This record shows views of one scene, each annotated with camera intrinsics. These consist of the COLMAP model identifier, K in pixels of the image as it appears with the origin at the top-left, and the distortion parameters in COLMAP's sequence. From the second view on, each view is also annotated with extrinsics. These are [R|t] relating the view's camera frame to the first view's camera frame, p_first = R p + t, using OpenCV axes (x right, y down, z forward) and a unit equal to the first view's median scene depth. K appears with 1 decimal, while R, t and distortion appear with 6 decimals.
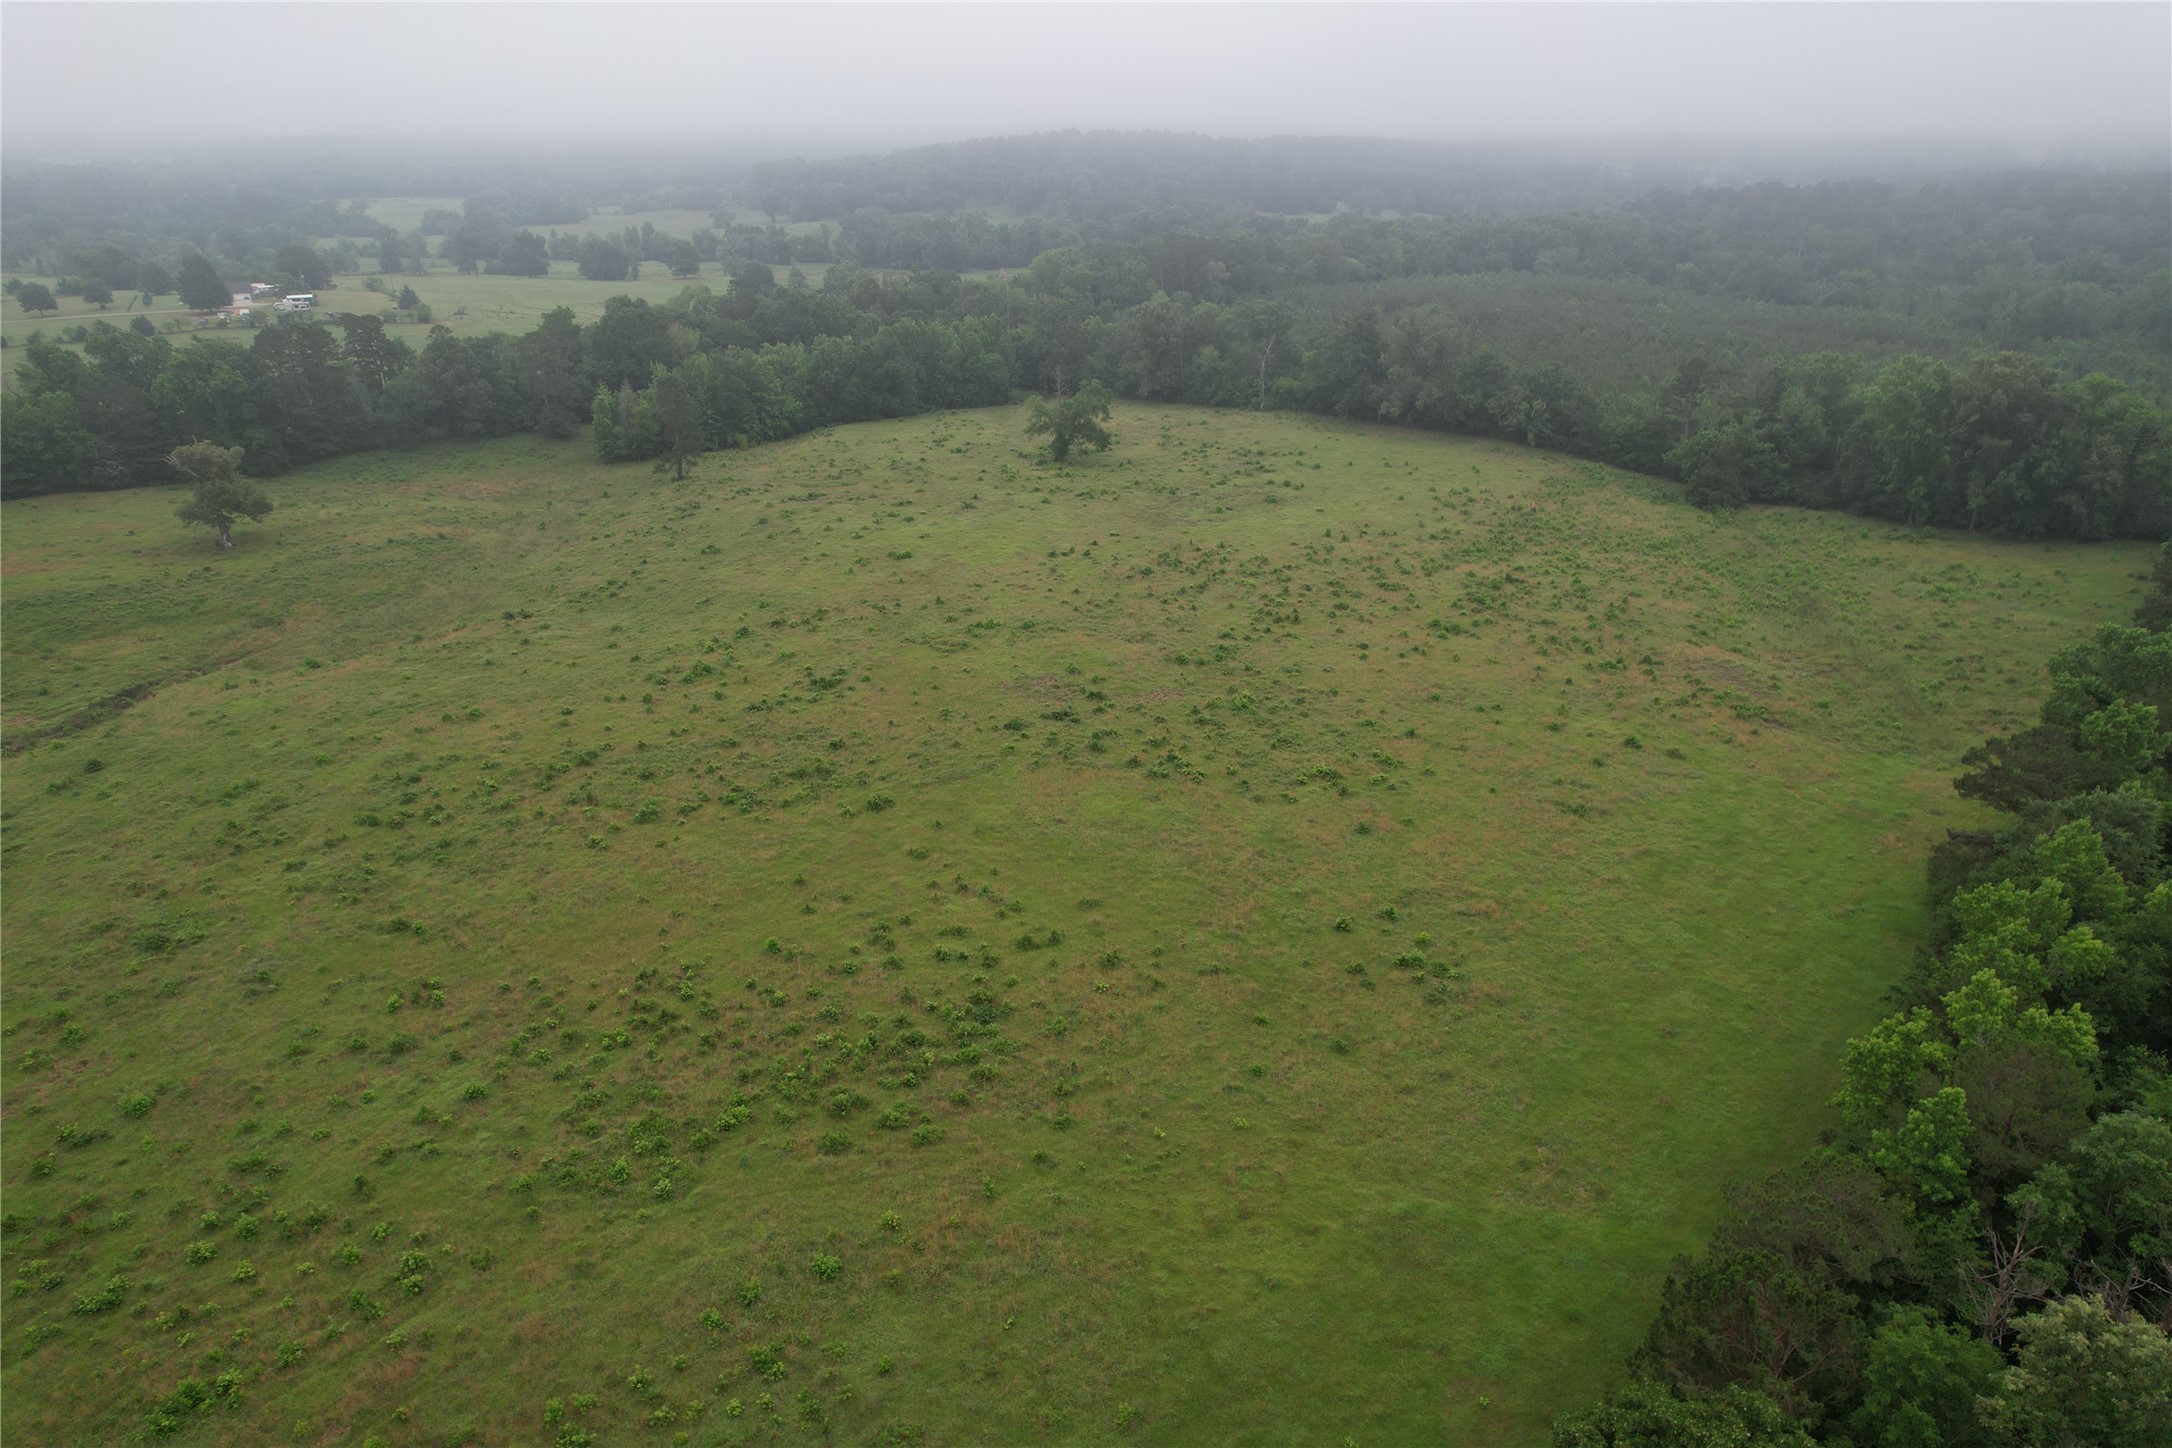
lens RADIAL K [[1382.3, 0, 1088.8], [0, 1382.3, 736.5], [0, 0, 1]] dist [-0.085911, 0.075353]
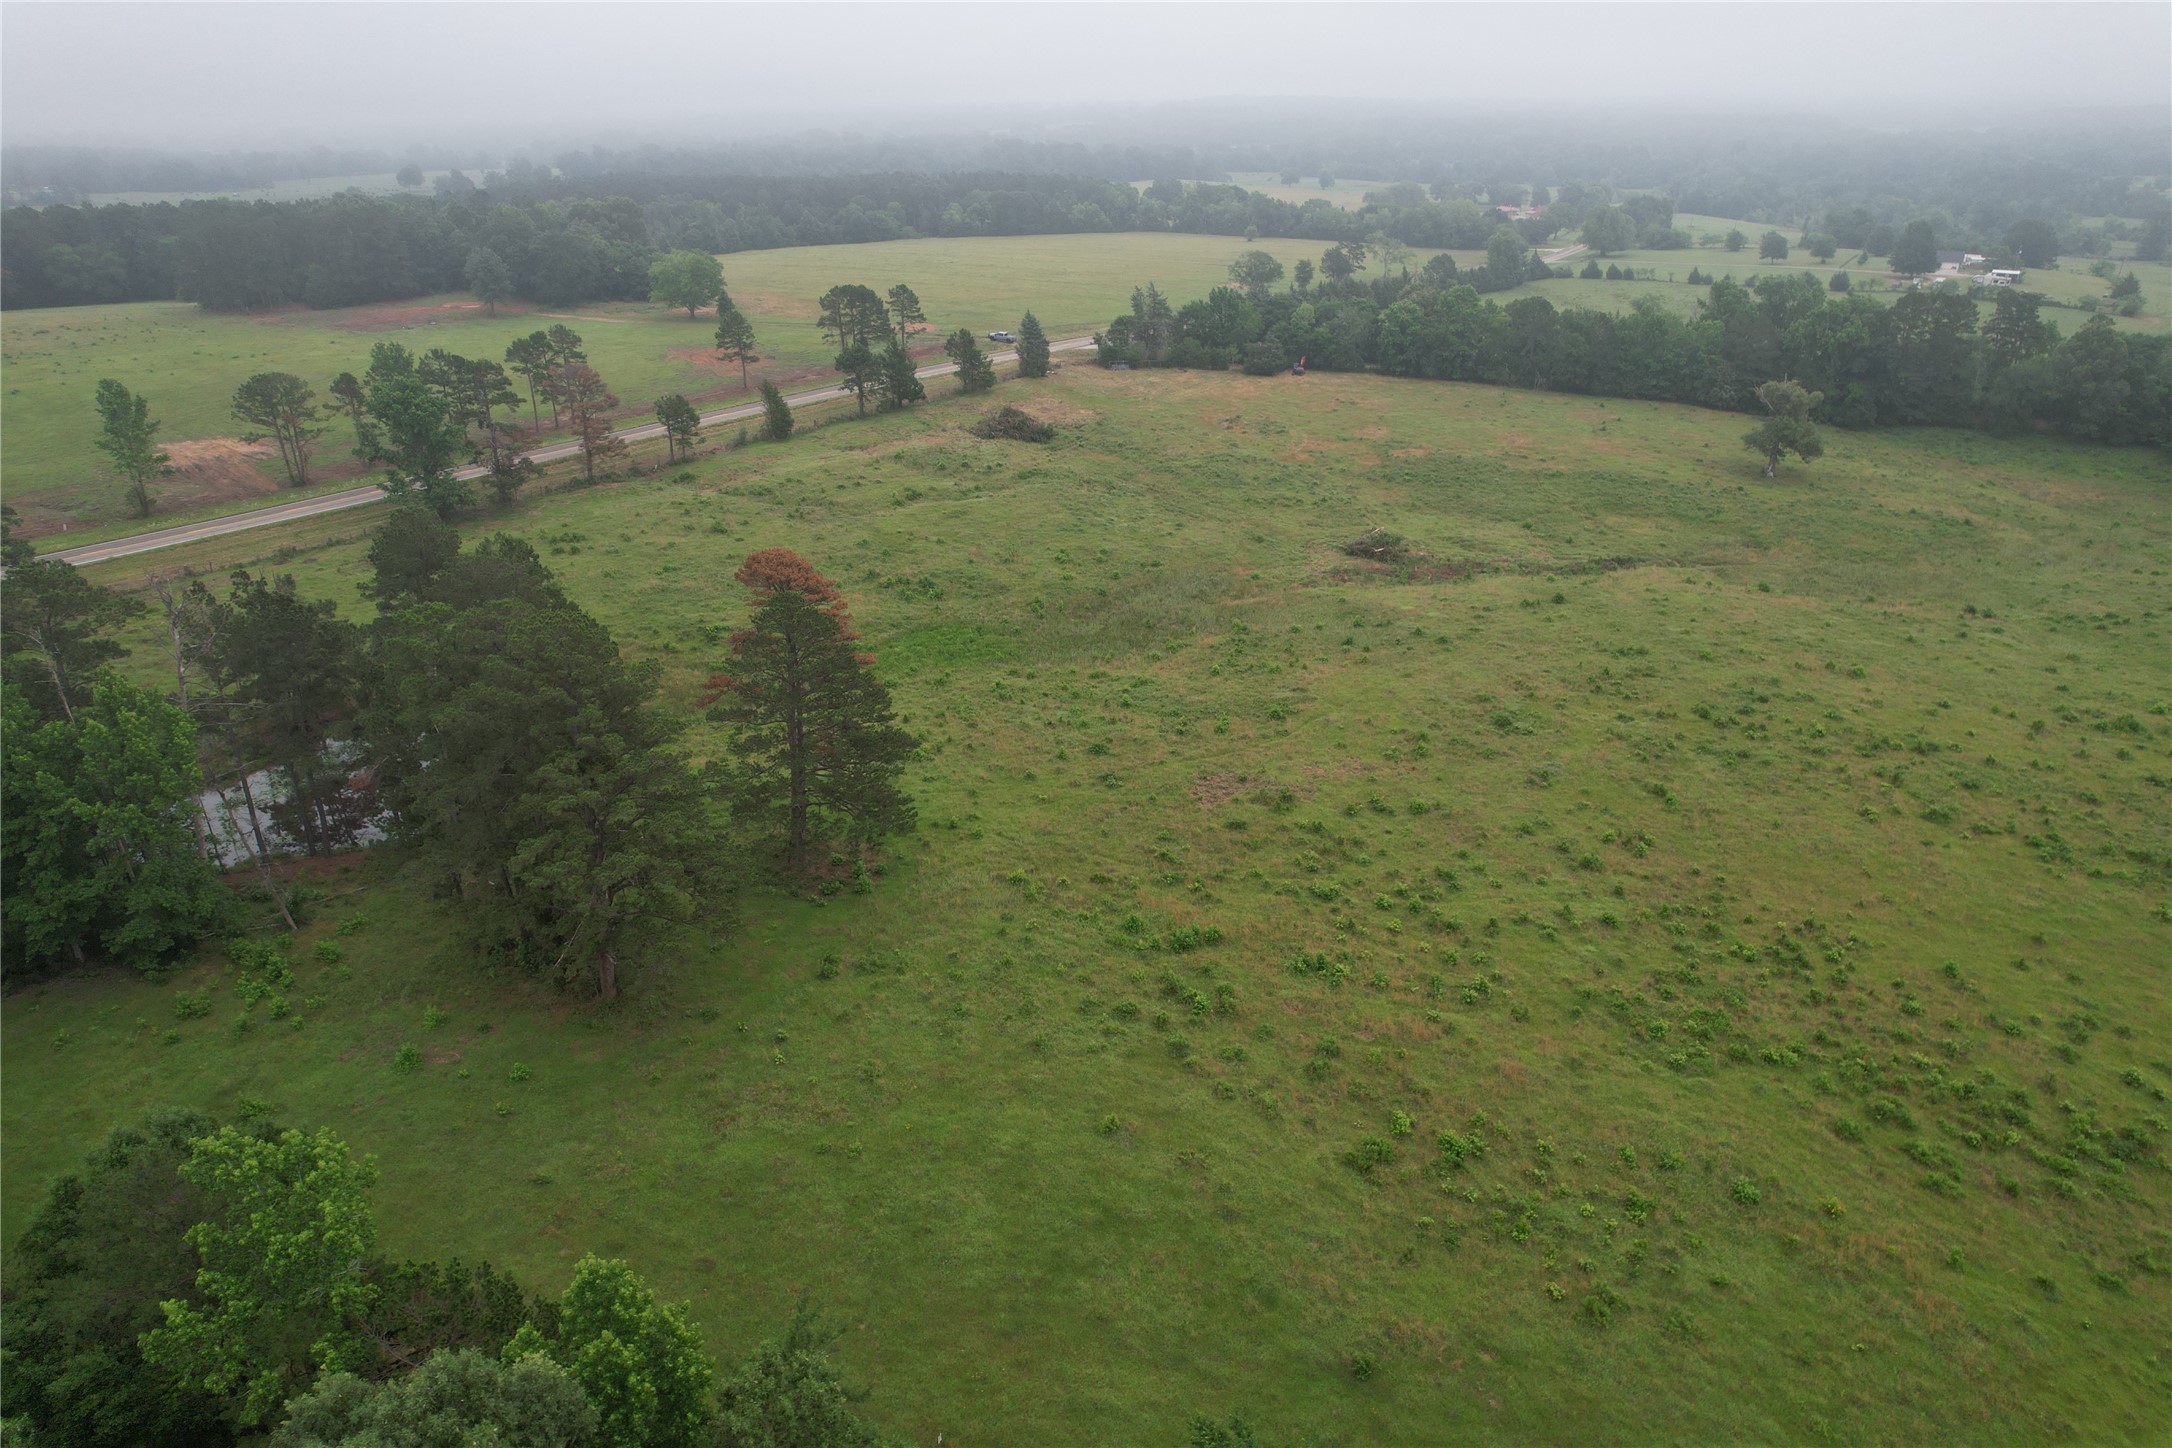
lens RADIAL K [[1382.3, 0, 1088.8], [0, 1382.3, 736.5], [0, 0, 1]] dist [-0.085911, 0.075353]
pose [[0.444844, 0.384403, -0.808917, 0.213539], [-0.369358, 0.901560, 0.225308, 0.016611], [0.815897, 0.198553, 0.543037, -0.038108]]
